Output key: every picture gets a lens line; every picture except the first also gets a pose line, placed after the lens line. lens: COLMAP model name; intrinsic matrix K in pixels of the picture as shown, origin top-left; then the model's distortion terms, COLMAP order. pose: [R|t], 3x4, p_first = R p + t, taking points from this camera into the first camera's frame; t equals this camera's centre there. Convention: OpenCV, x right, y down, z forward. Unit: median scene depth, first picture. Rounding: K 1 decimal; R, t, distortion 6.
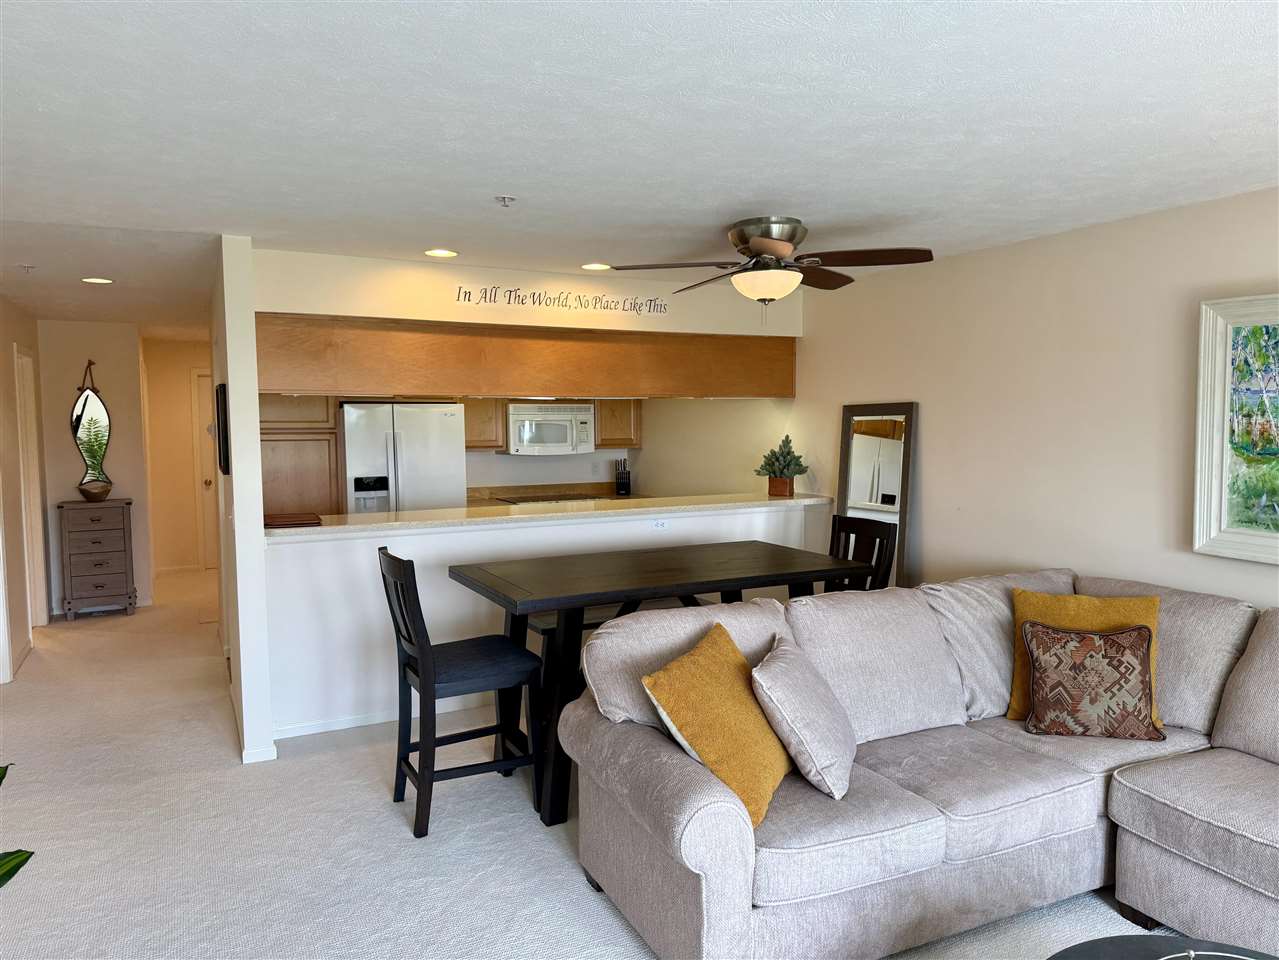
lens RADIAL K [[901.8, 0, 641.1], [0, 901.8, 479.1], [0, 0, 1]] dist [0.018257, -0.010522]
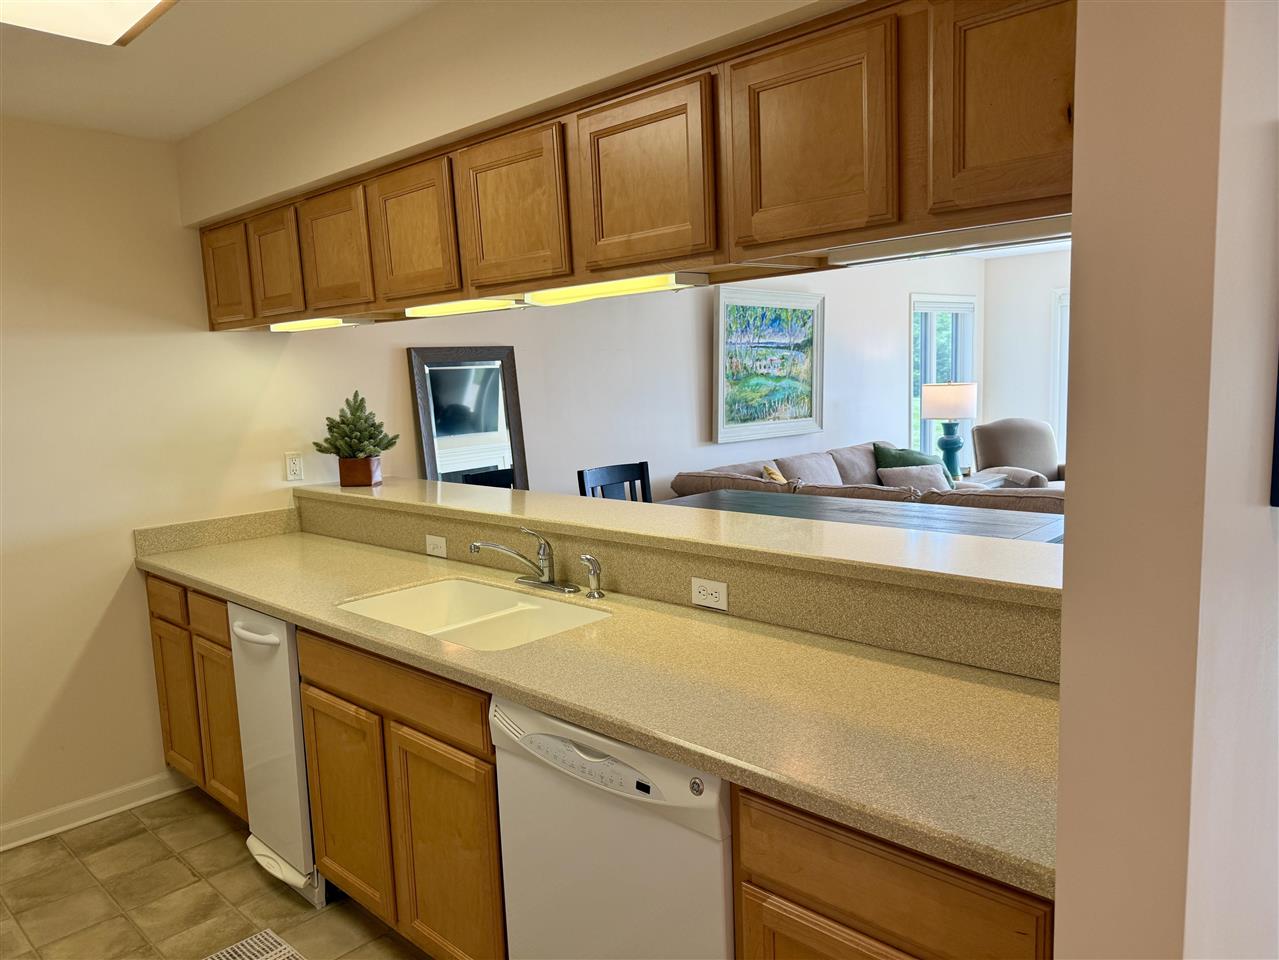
lens RADIAL K [[901.8, 0, 639.0], [0, 901.8, 482.8], [0, 0, 1]] dist [0.018257, -0.010522]
pose [[-0.341092, -0.097674, 0.934942, -0.879920], [0.103150, 0.984692, 0.140503, -0.094246], [-0.934353, 0.144363, -0.325796, 1.744457]]
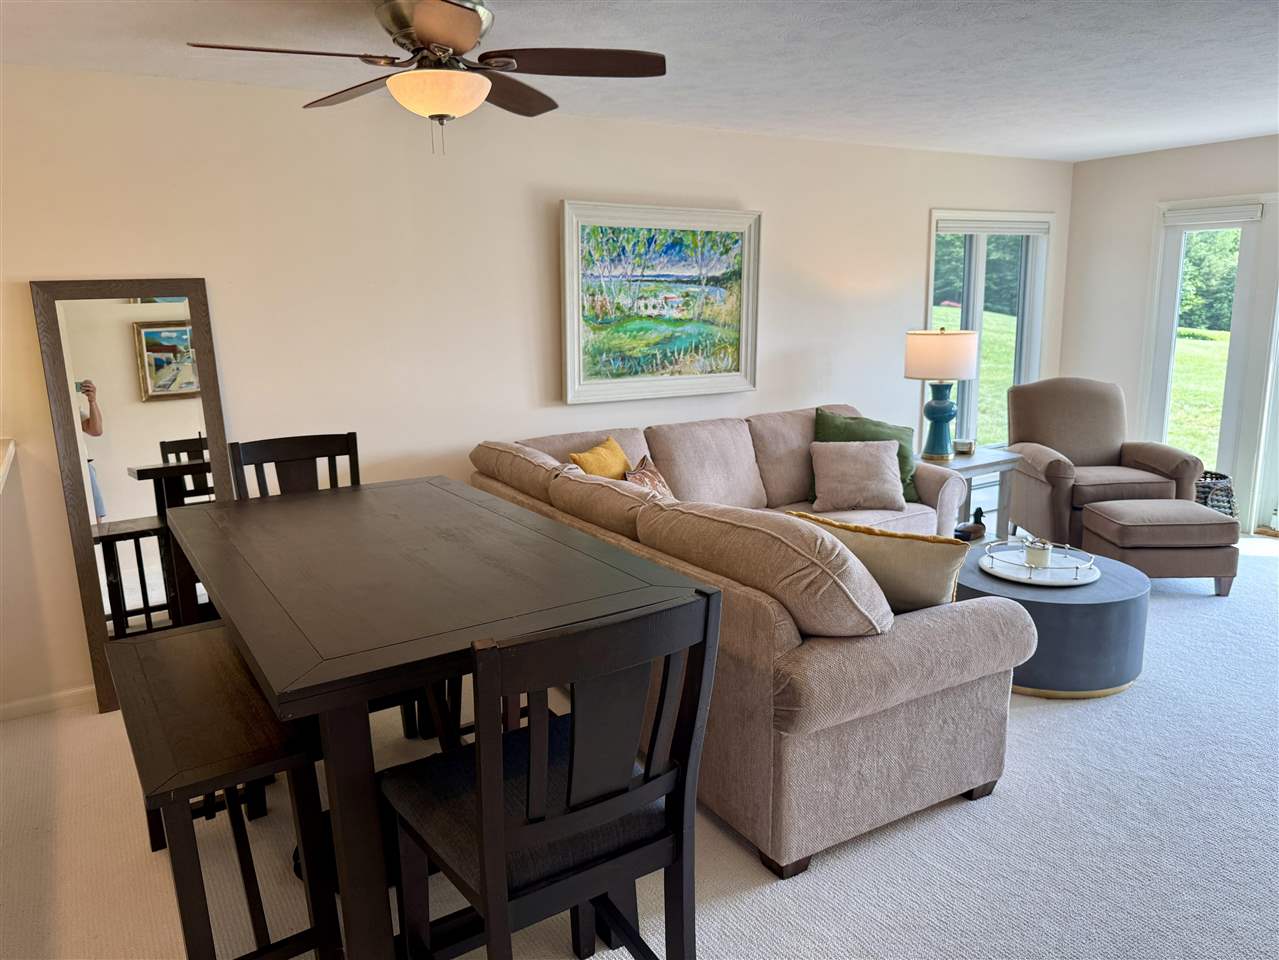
lens RADIAL K [[901.8, 0, 644.5], [0, 901.8, 492.5], [0, 0, 1]] dist [0.018257, -0.010522]
pose [[-0.104947, -0.196585, 0.974854, -0.693427], [0.091197, 0.974234, 0.206278, -0.053127], [-0.990287, 0.110552, -0.084315, 1.065777]]
